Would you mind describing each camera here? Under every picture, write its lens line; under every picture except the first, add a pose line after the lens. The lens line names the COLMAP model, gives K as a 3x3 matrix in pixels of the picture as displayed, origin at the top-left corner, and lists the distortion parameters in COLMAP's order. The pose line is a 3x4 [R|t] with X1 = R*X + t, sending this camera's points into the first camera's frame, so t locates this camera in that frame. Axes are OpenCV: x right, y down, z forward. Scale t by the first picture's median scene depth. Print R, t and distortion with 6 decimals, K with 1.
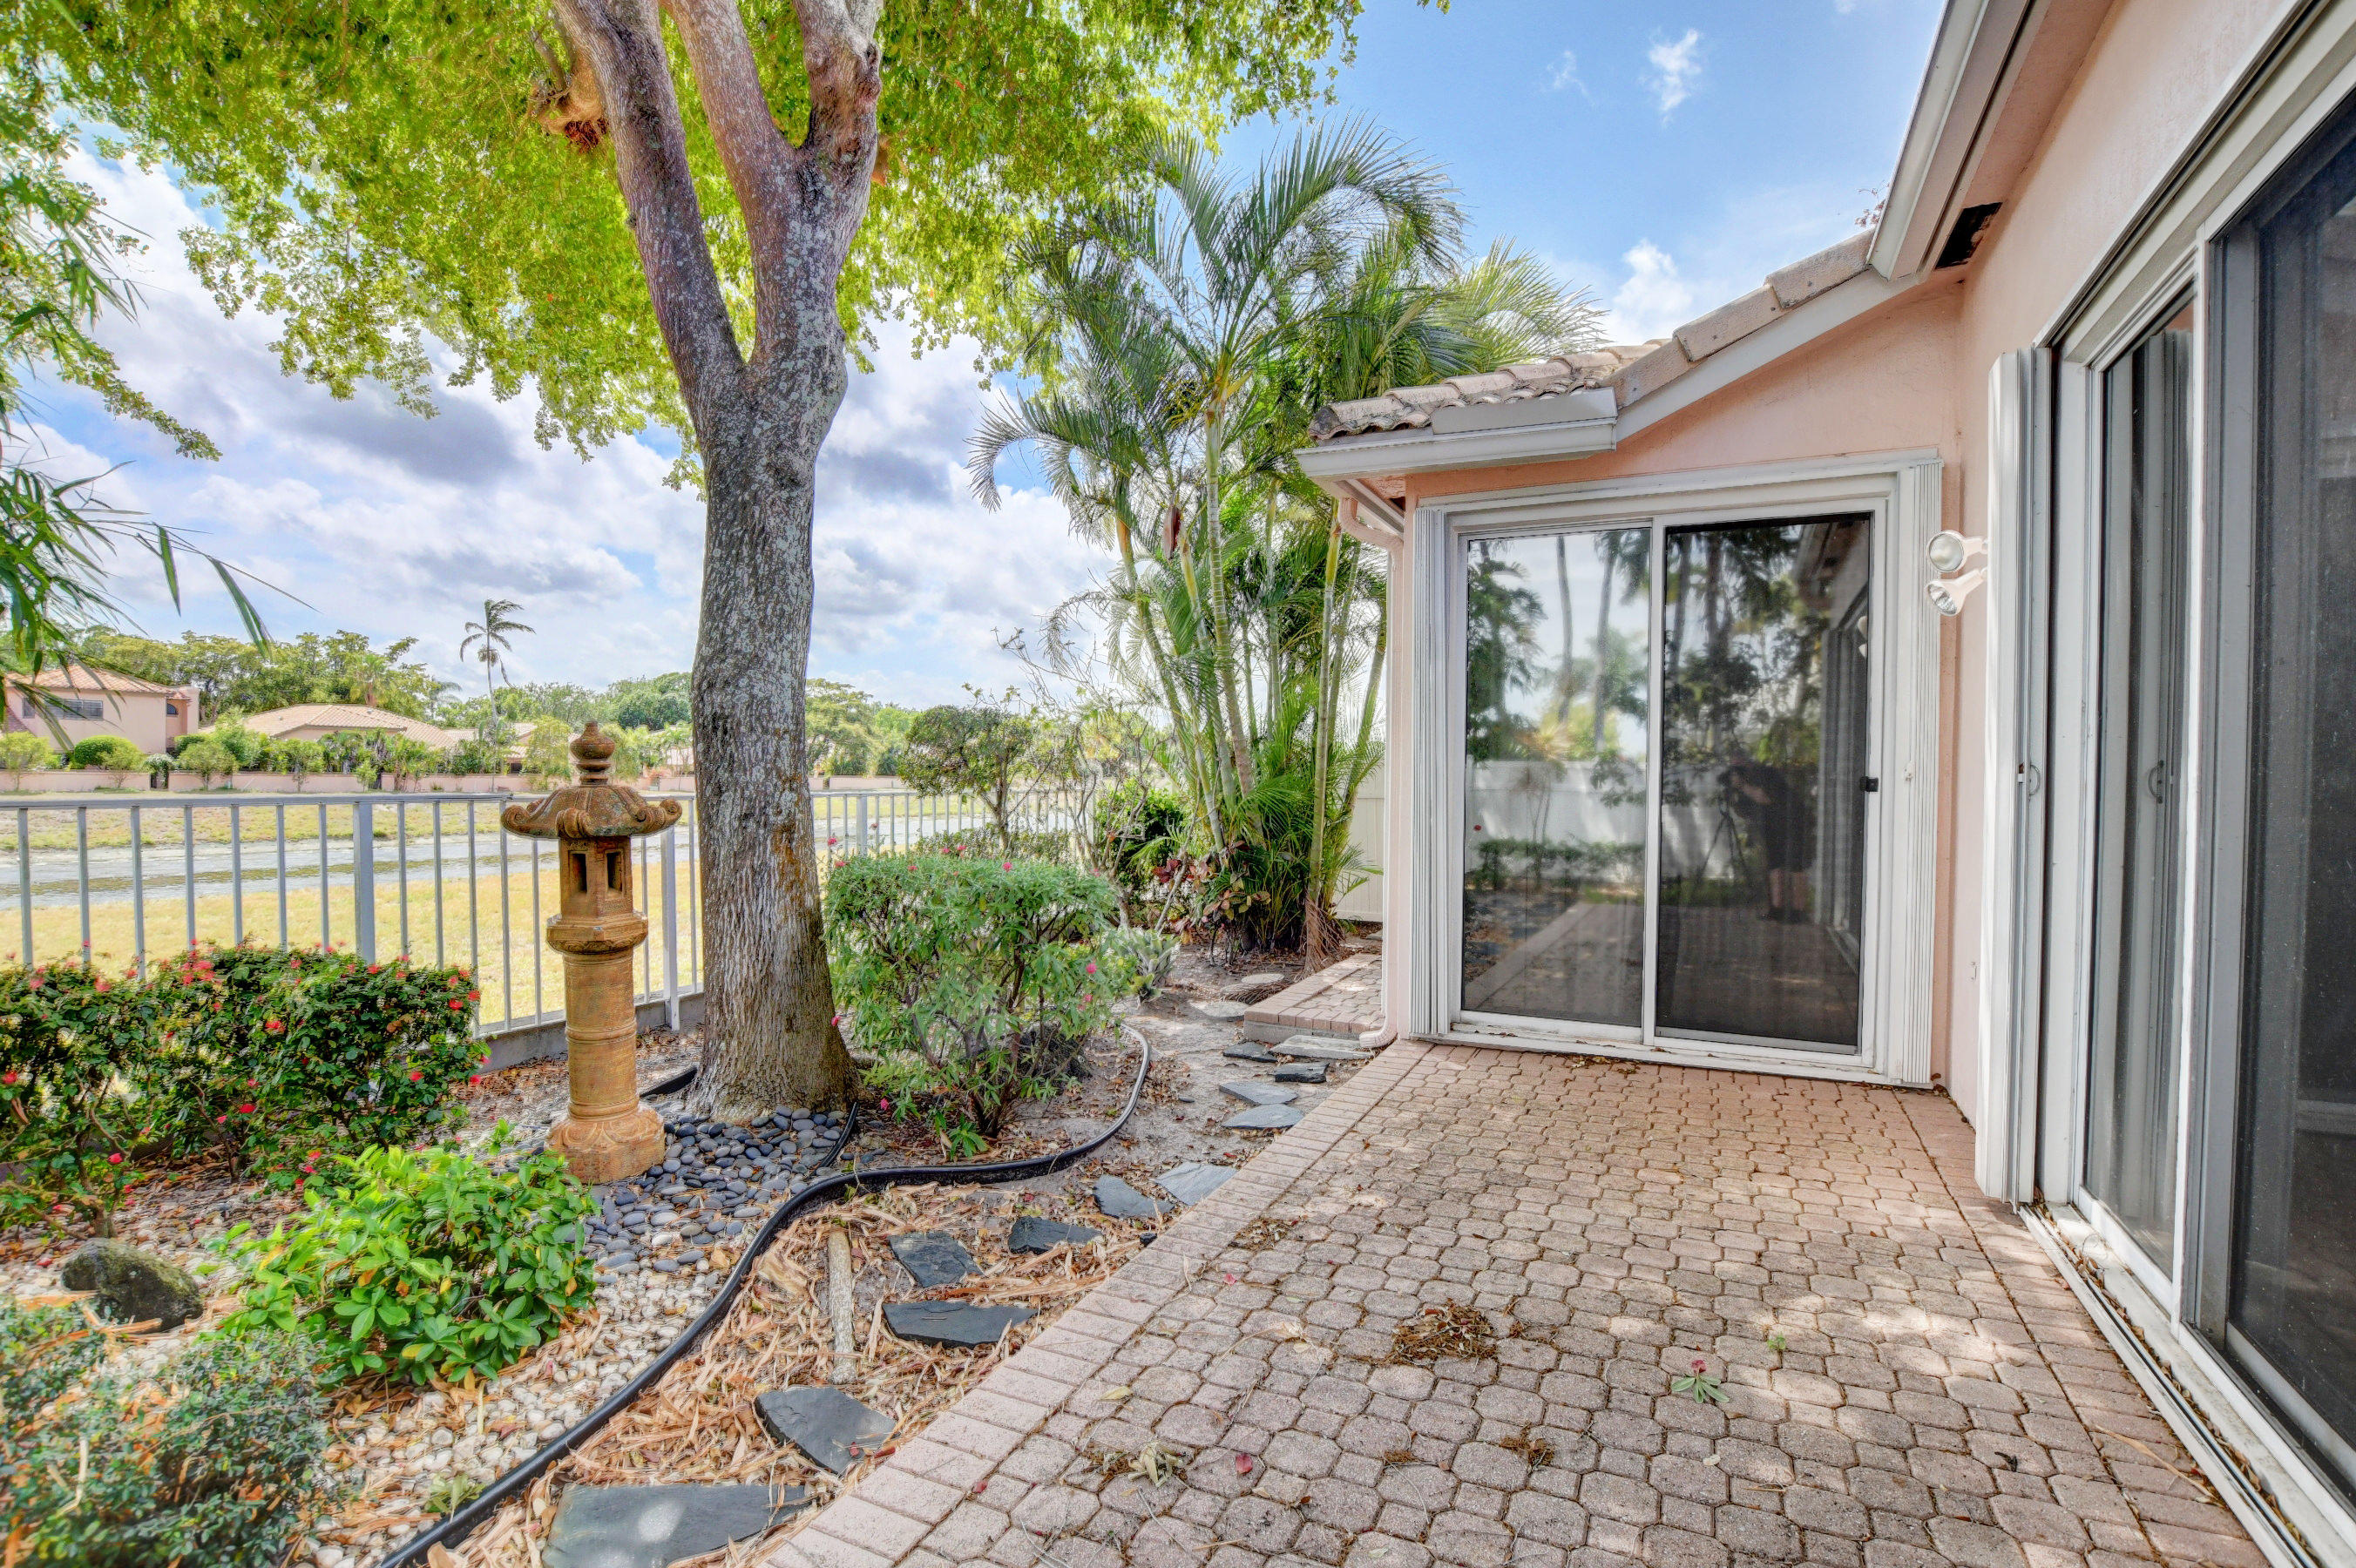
lens RADIAL K [[1118.9, 0, 1171.1], [0, 1118.9, 789.6], [0, 0, 1]] dist [-0.012595, -0.001657]
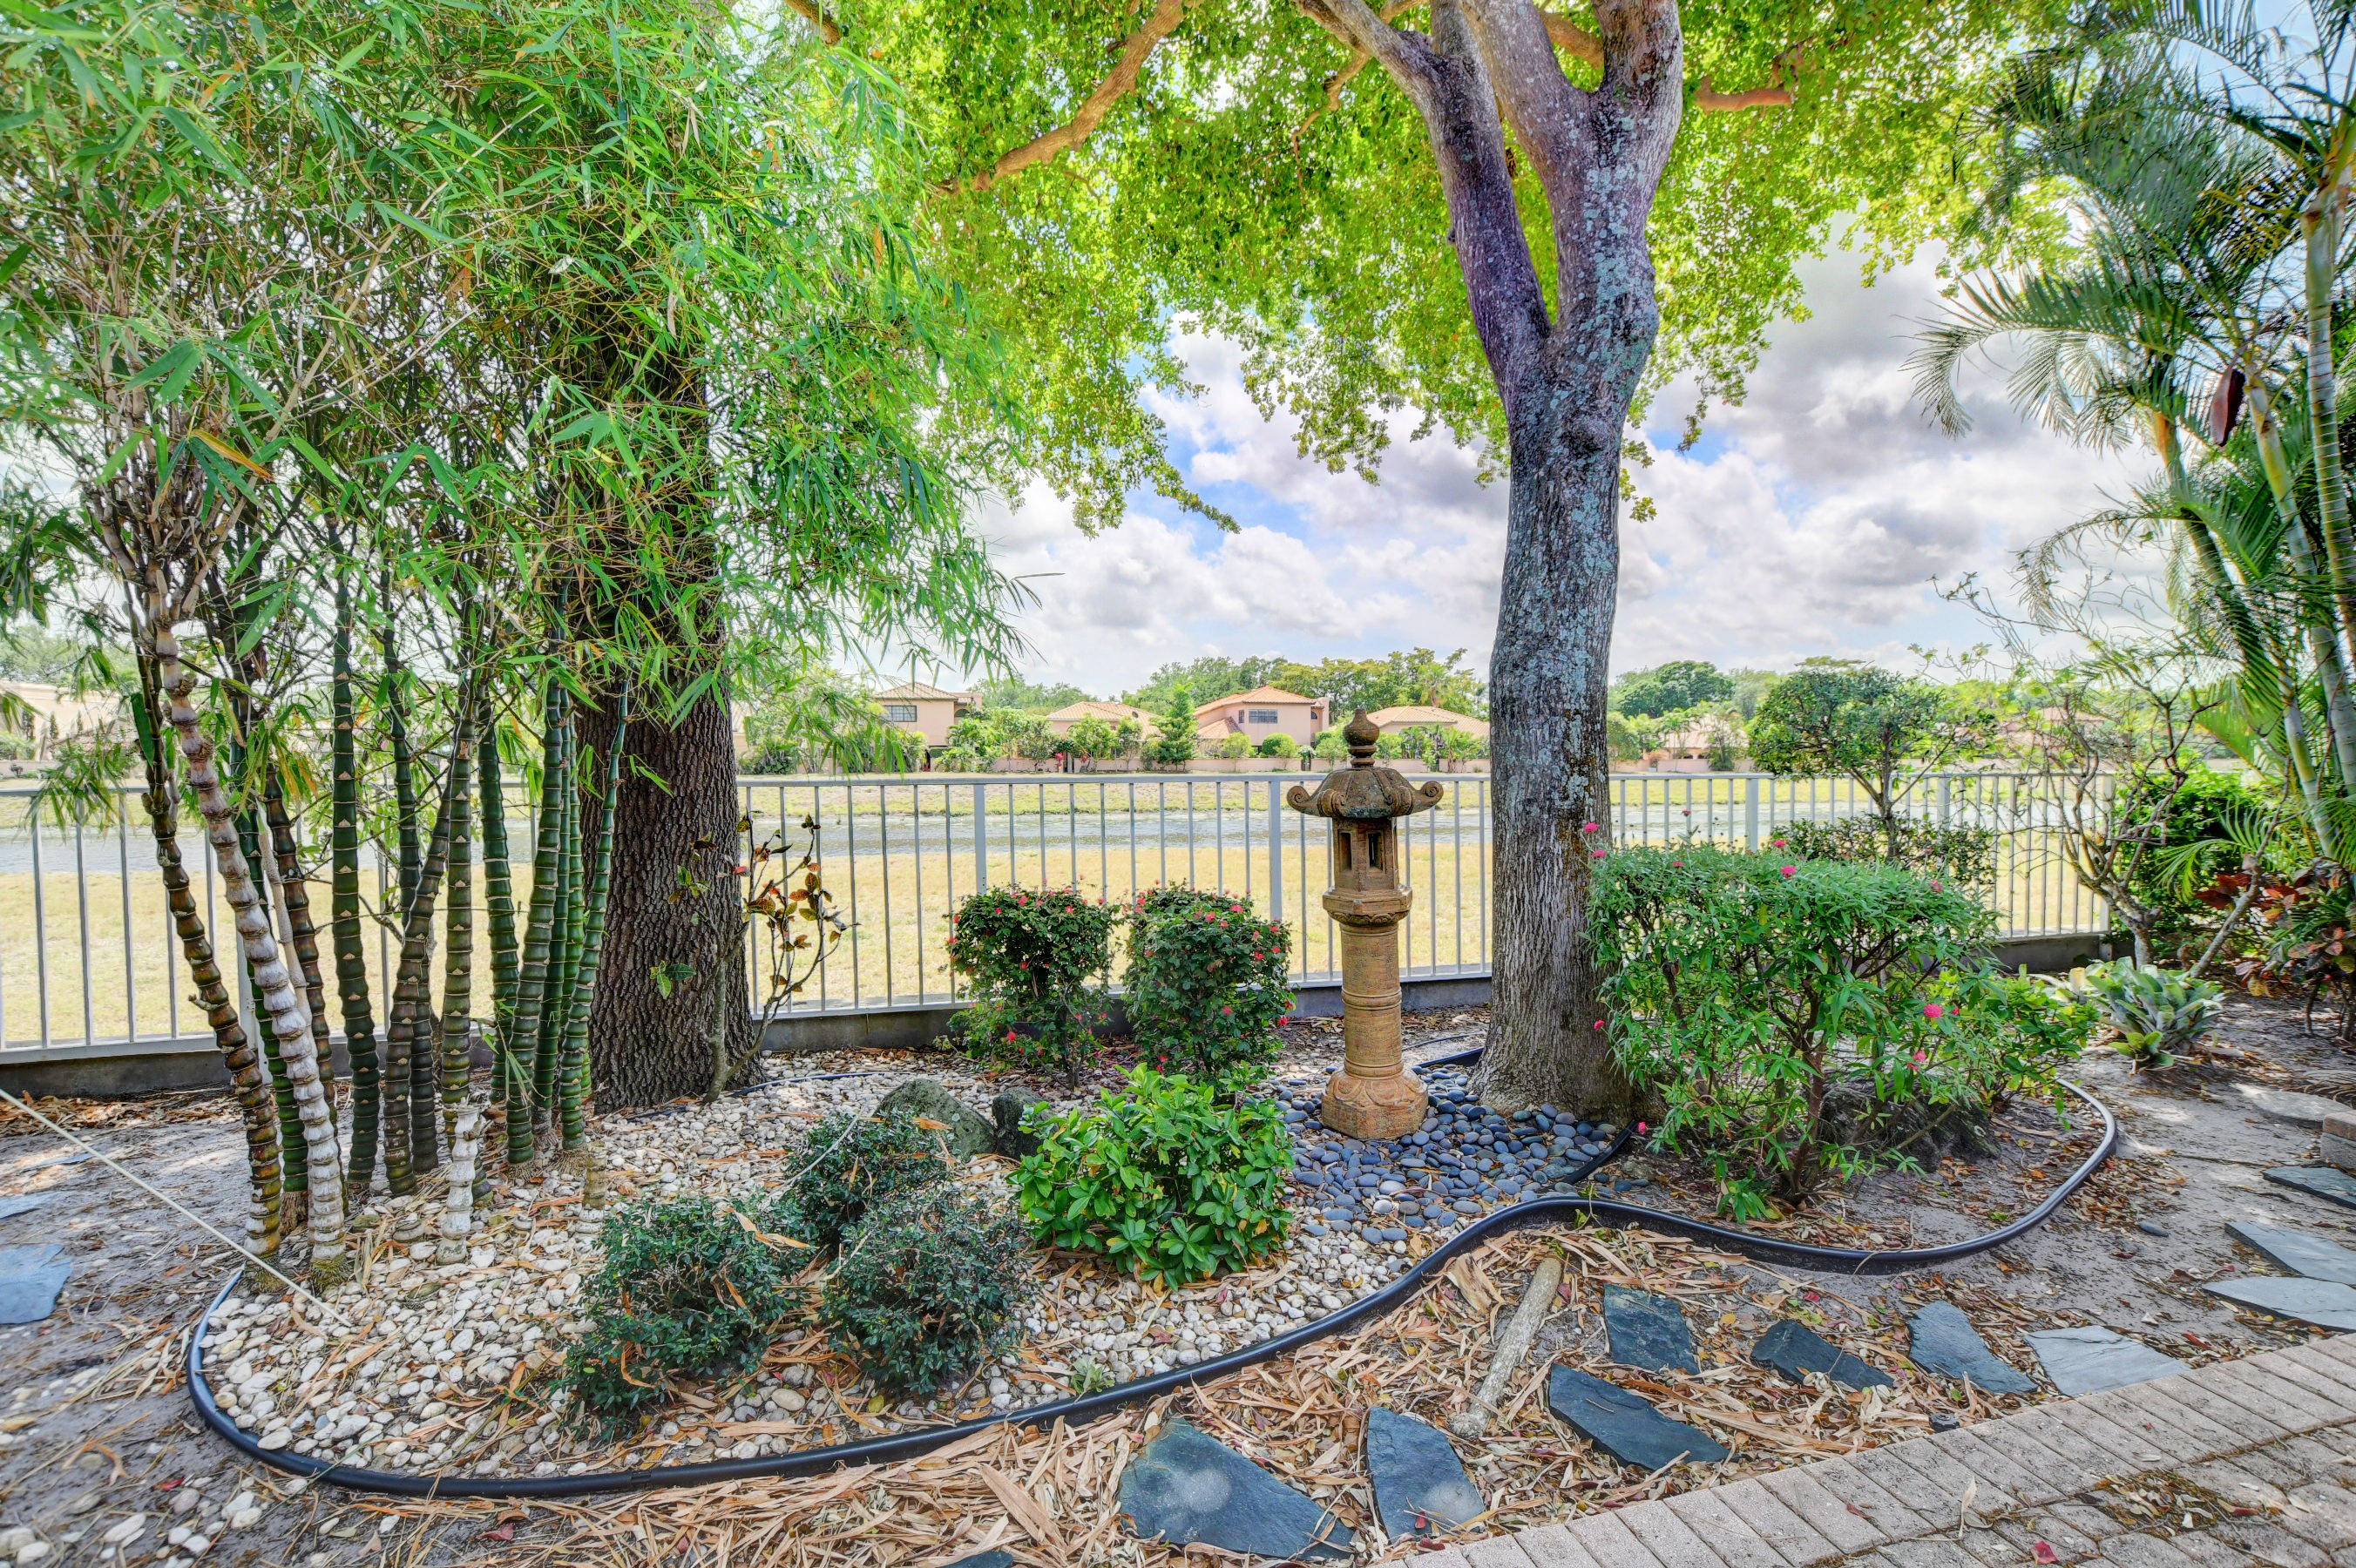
lens RADIAL K [[1035.3, 0, 1184.6], [0, 1035.3, 788.2], [0, 0, 1]] dist [-0.033005, 0.004343]
pose [[0.646892, 0.014025, -0.762453, 0.104320], [-0.001670, 0.999855, 0.016974, -0.001528], [0.762580, -0.009707, 0.646821, 0.173365]]
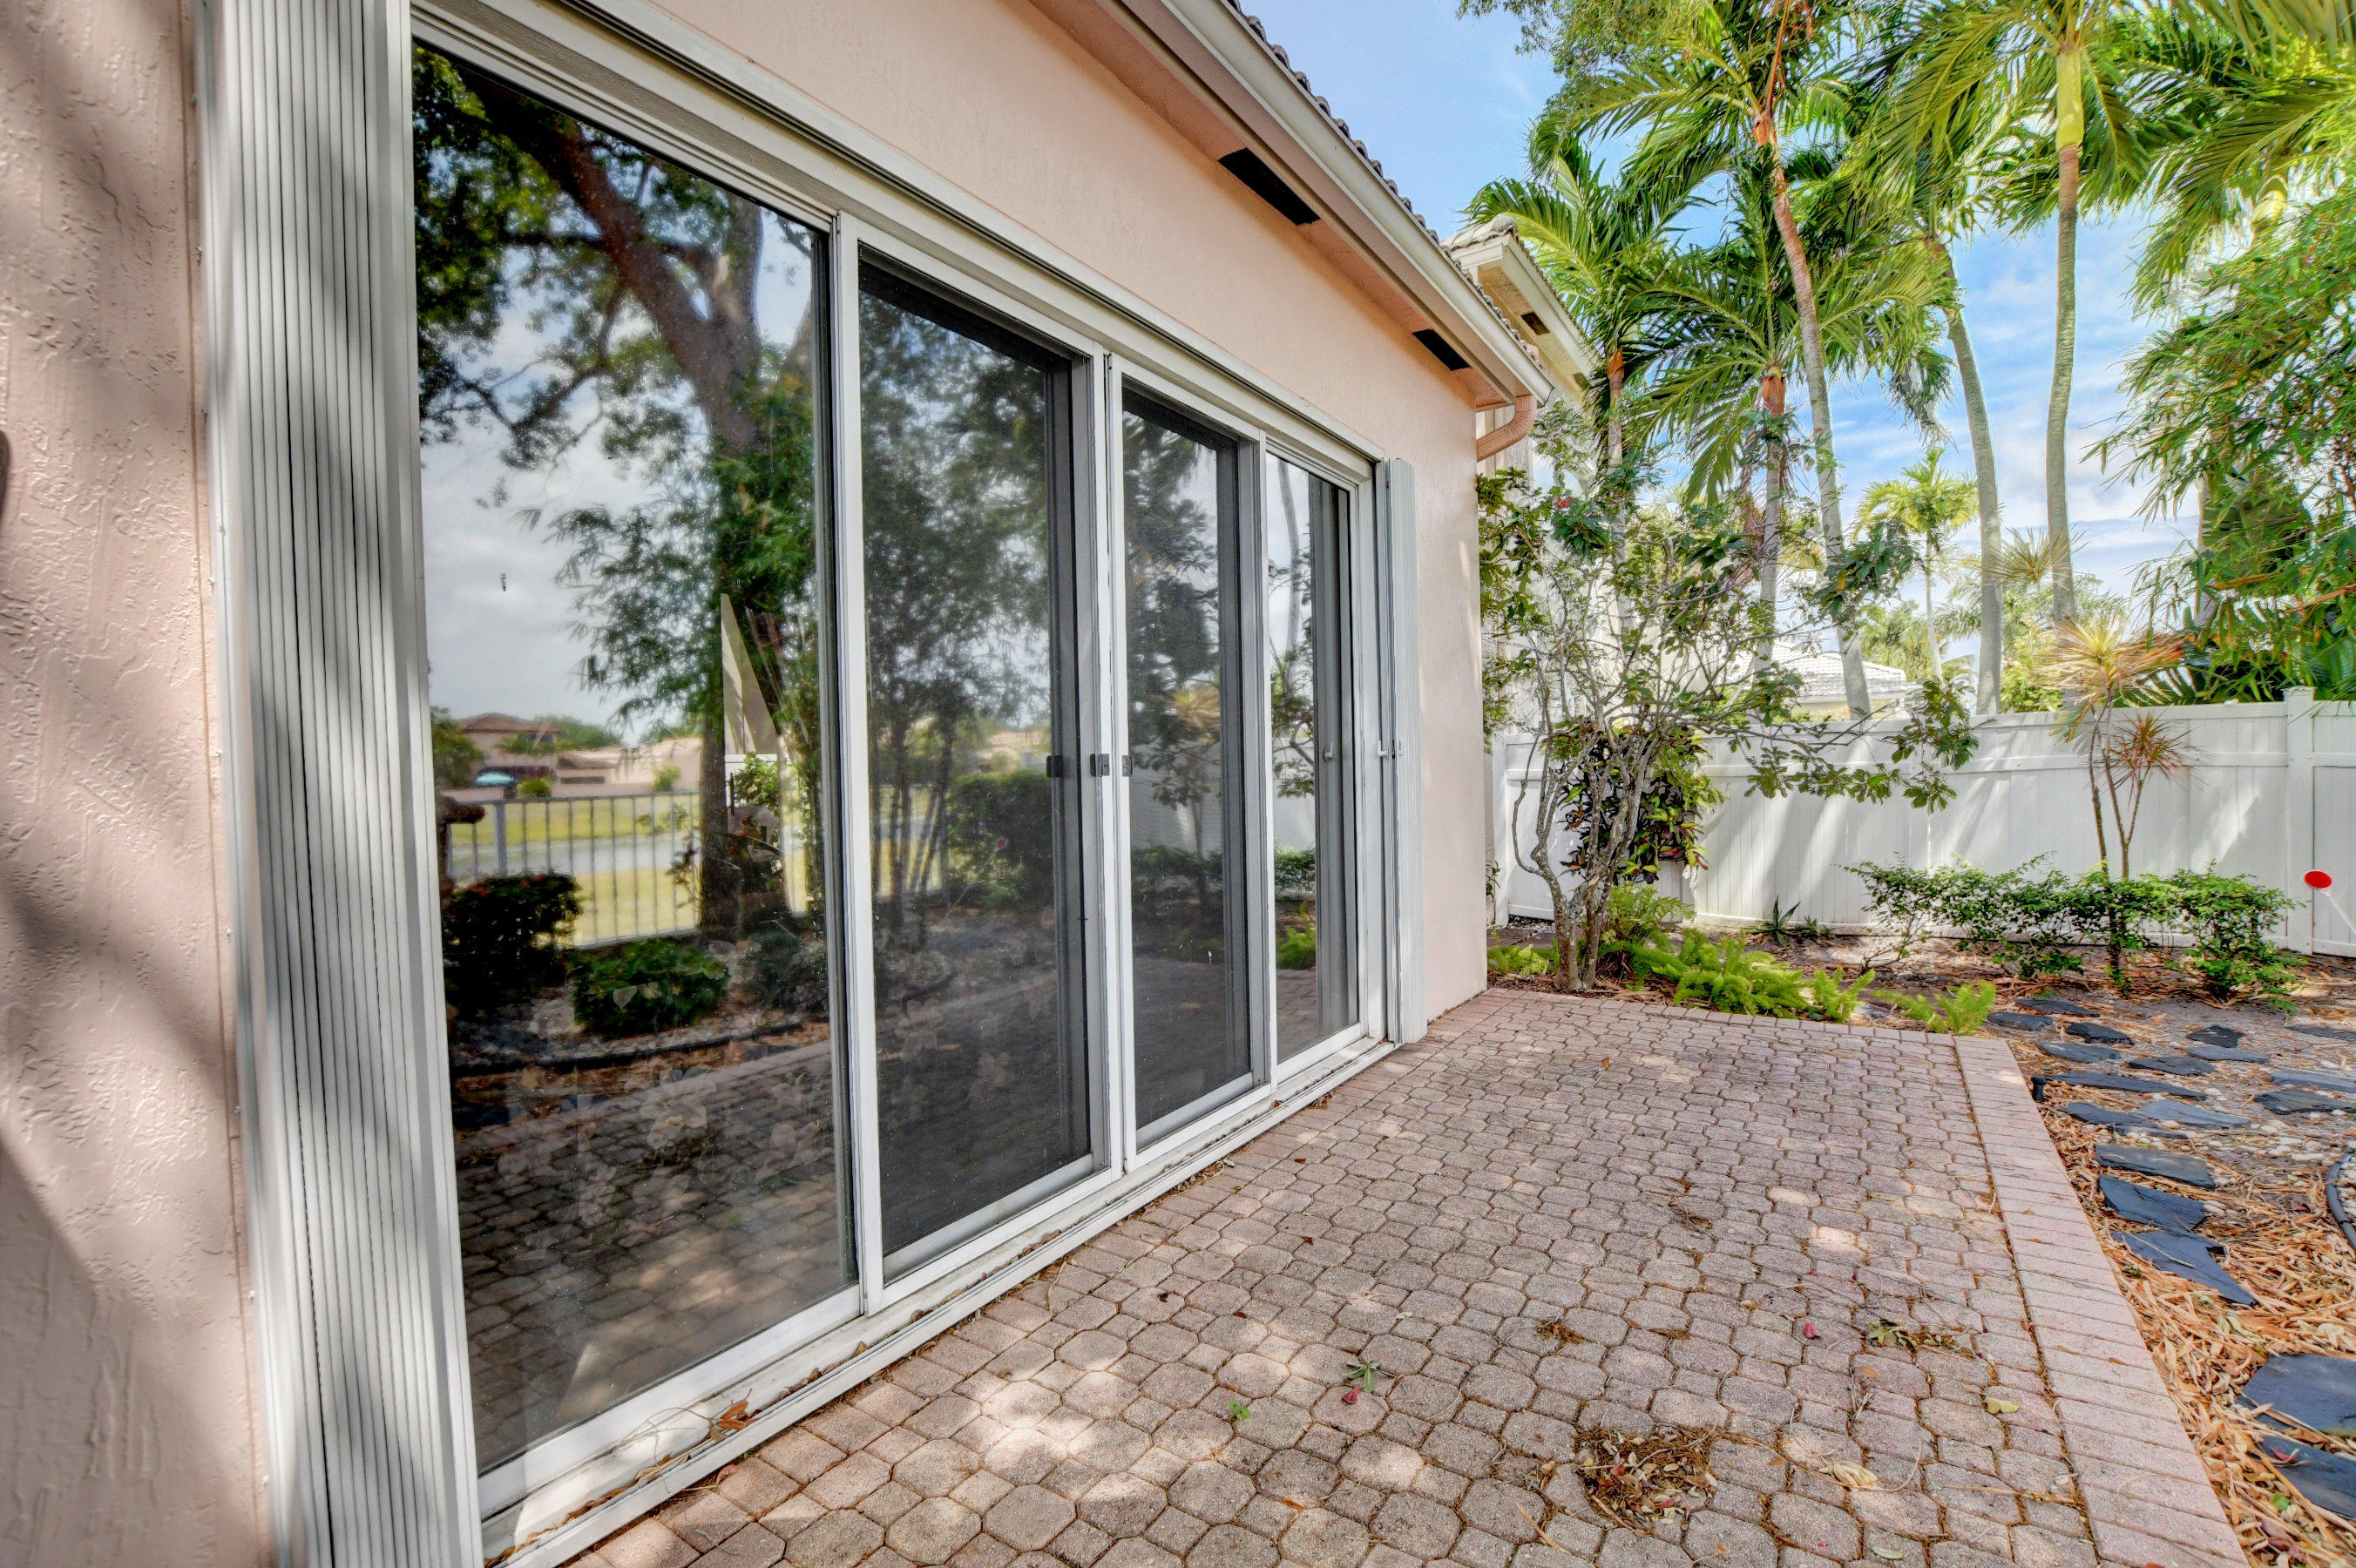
lens RADIAL K [[1035.3, 0, 1181.8], [0, 1035.3, 792.5], [0, 0, 1]] dist [-0.033005, 0.004343]
pose [[-0.990204, 0.006922, 0.139458, 0.269377], [0.012549, 0.999141, 0.039505, -0.006660], [-0.139064, 0.040868, -0.989440, 1.004430]]
